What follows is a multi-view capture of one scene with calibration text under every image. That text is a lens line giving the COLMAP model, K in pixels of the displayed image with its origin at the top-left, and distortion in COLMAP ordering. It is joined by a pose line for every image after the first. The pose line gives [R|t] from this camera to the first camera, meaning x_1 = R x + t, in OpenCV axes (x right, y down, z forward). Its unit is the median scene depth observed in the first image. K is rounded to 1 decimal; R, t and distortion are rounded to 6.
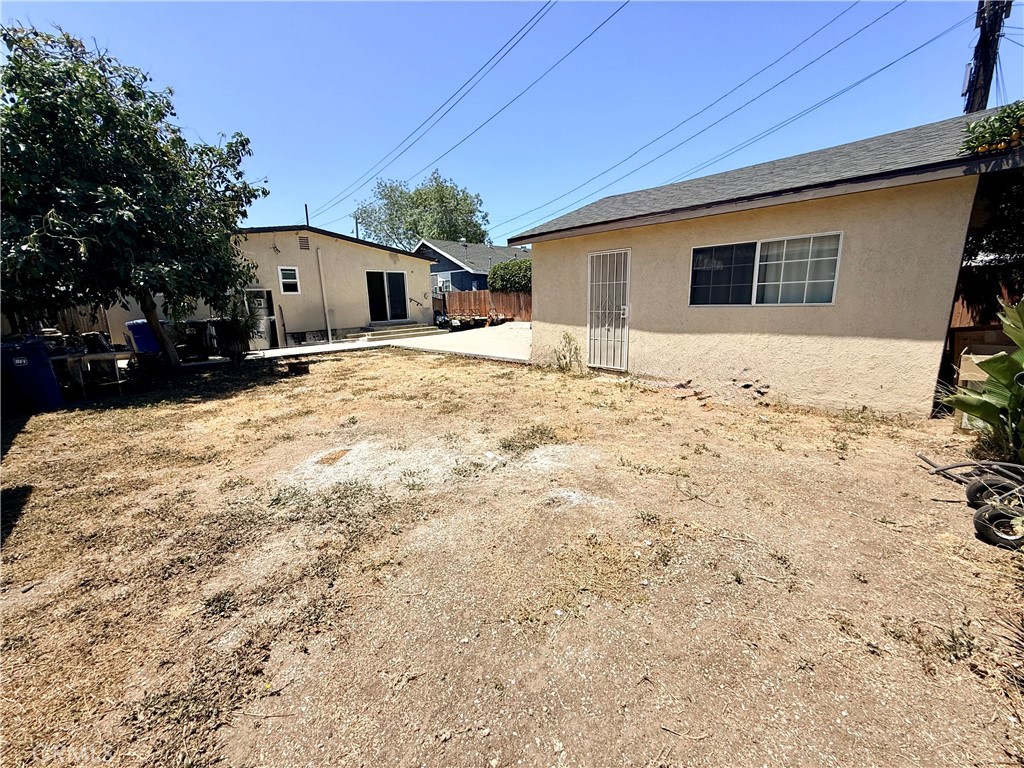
lens RADIAL K [[411.0, 0, 506.8], [0, 411.0, 381.0], [0, 0, 1]] dist [0.001874, -0.000146]
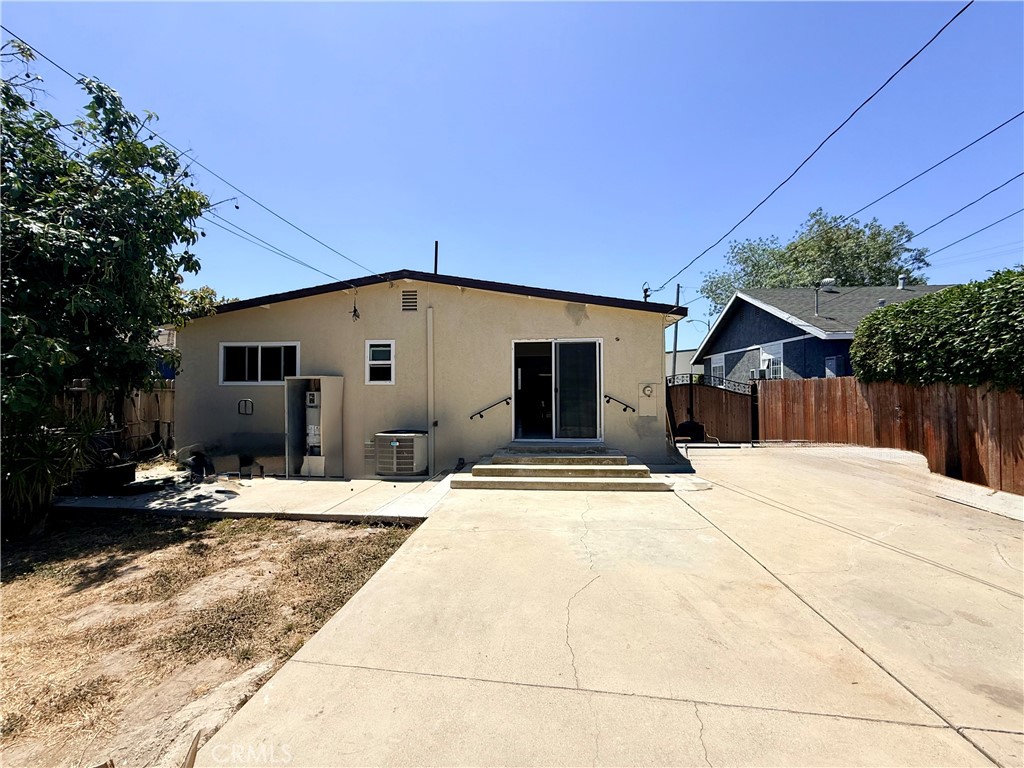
lens RADIAL K [[411.0, 0, 506.8], [0, 411.0, 381.0], [0, 0, 1]] dist [0.001874, -0.000146]
pose [[0.650823, 0.008869, -0.759178, 0.038199], [-0.161652, 0.978623, -0.127148, -0.128481], [0.741821, 0.205473, 0.638344, 0.569568]]
